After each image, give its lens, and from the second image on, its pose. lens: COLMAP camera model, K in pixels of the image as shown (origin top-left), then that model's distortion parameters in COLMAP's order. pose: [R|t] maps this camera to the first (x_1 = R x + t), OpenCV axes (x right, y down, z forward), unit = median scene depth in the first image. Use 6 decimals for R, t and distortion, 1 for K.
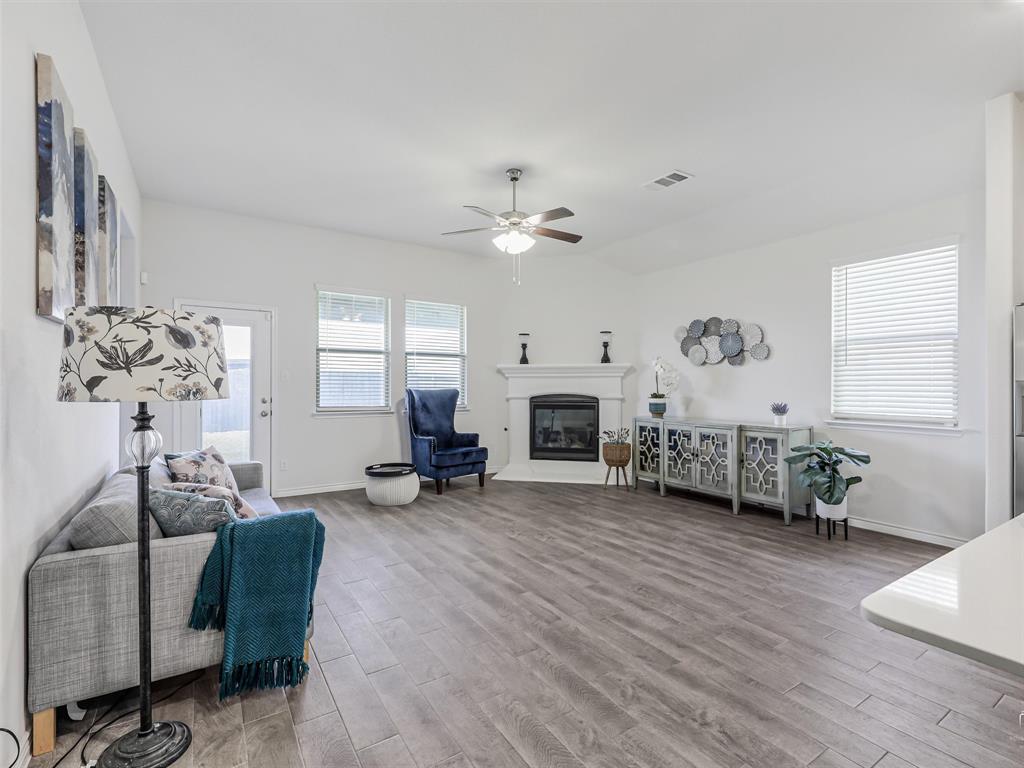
lens RADIAL K [[478.6, 0, 512.1], [0, 478.6, 378.1], [0, 0, 1]] dist [0.021661, 0.000008]
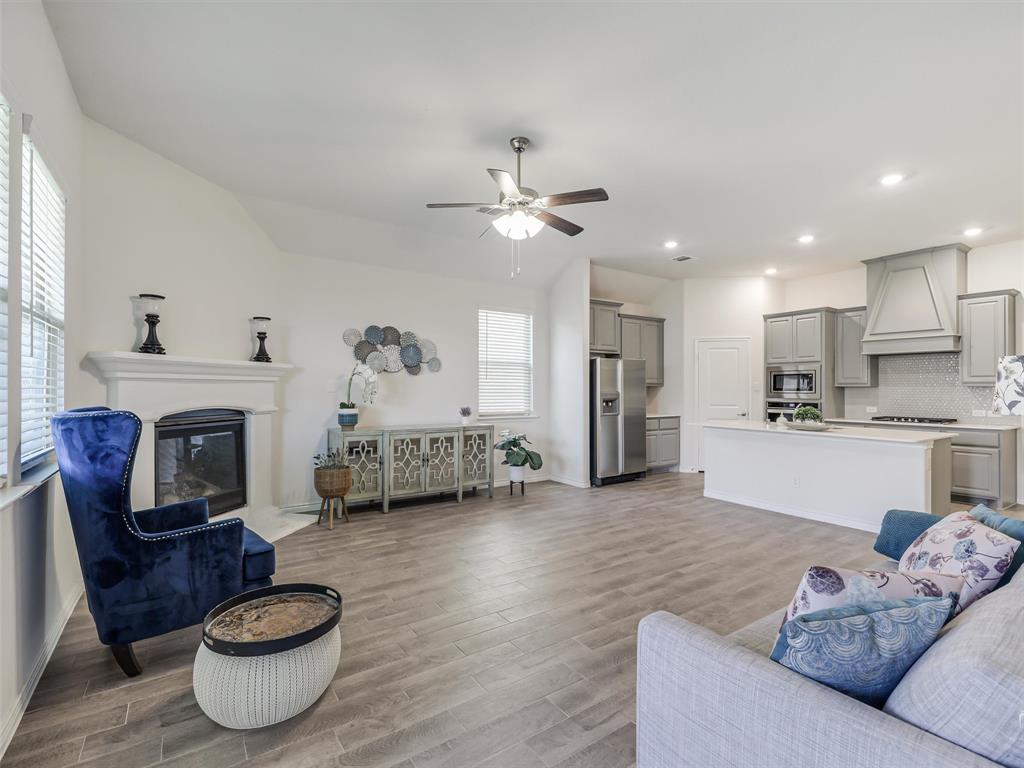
lens RADIAL K [[480.8, 0, 512.1], [0, 480.8, 387.0], [0, 0, 1]] dist [0.004378, 0.000118]
pose [[-0.019509, -0.000712, 0.999809, -0.651919], [-0.021963, 0.999759, 0.000284, -0.003866], [-0.999568, -0.021953, -0.019520, 0.810708]]
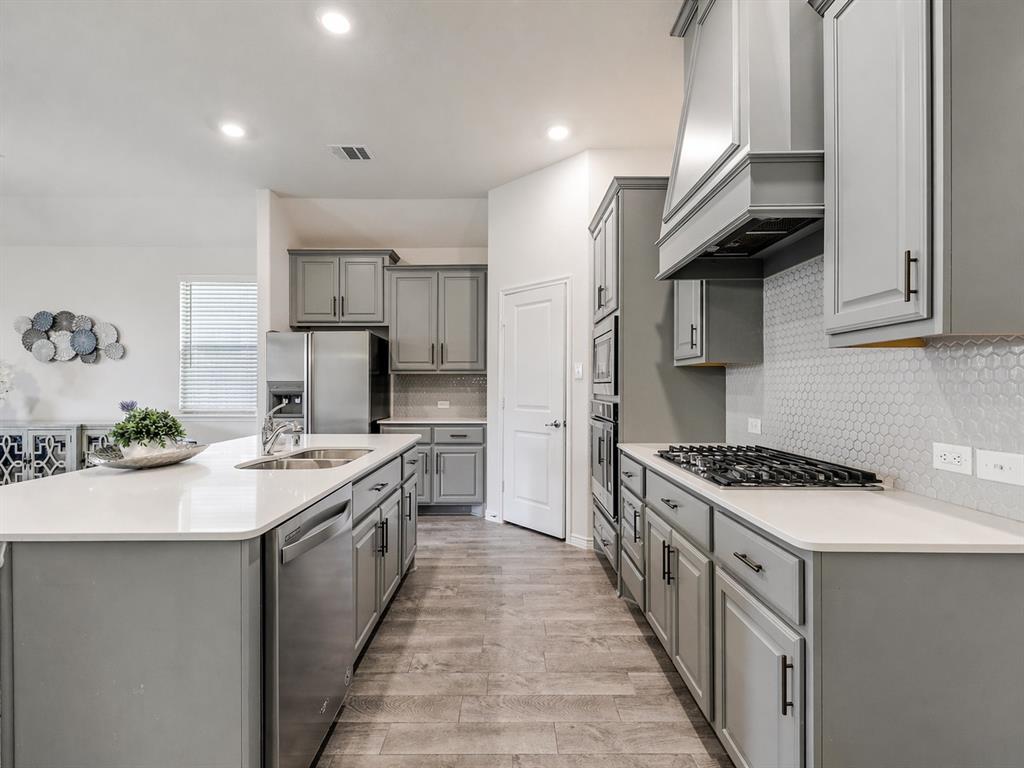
lens RADIAL K [[480.8, 0, 512.1], [0, 480.8, 387.0], [0, 0, 1]] dist [0.004378, 0.000118]
pose [[0.535175, -0.008945, 0.844694, 0.099612], [-0.013569, 0.999724, 0.019184, -0.009803], [-0.844632, -0.021729, 0.534906, -0.248275]]
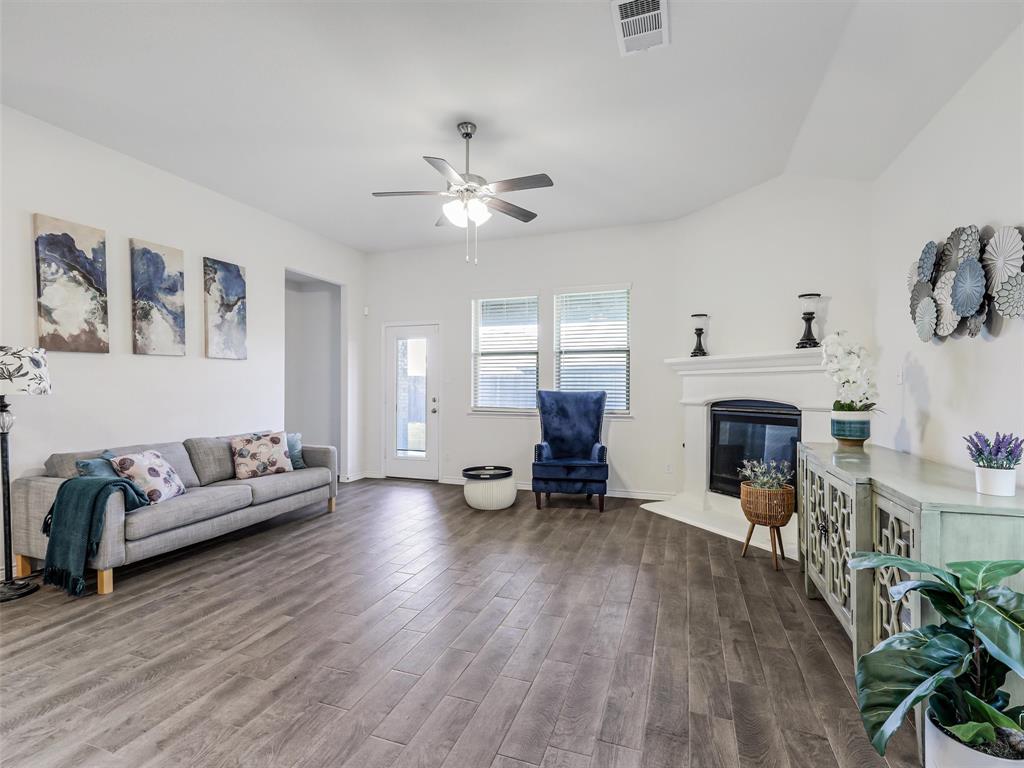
lens RADIAL K [[480.8, 0, 512.1], [0, 480.8, 387.0], [0, 0, 1]] dist [0.004378, 0.000118]
pose [[0.603670, -0.001606, -0.797233, 0.561607], [0.015364, 0.999836, 0.009619, 0.006369], [0.797086, -0.018055, 0.603596, 0.442637]]
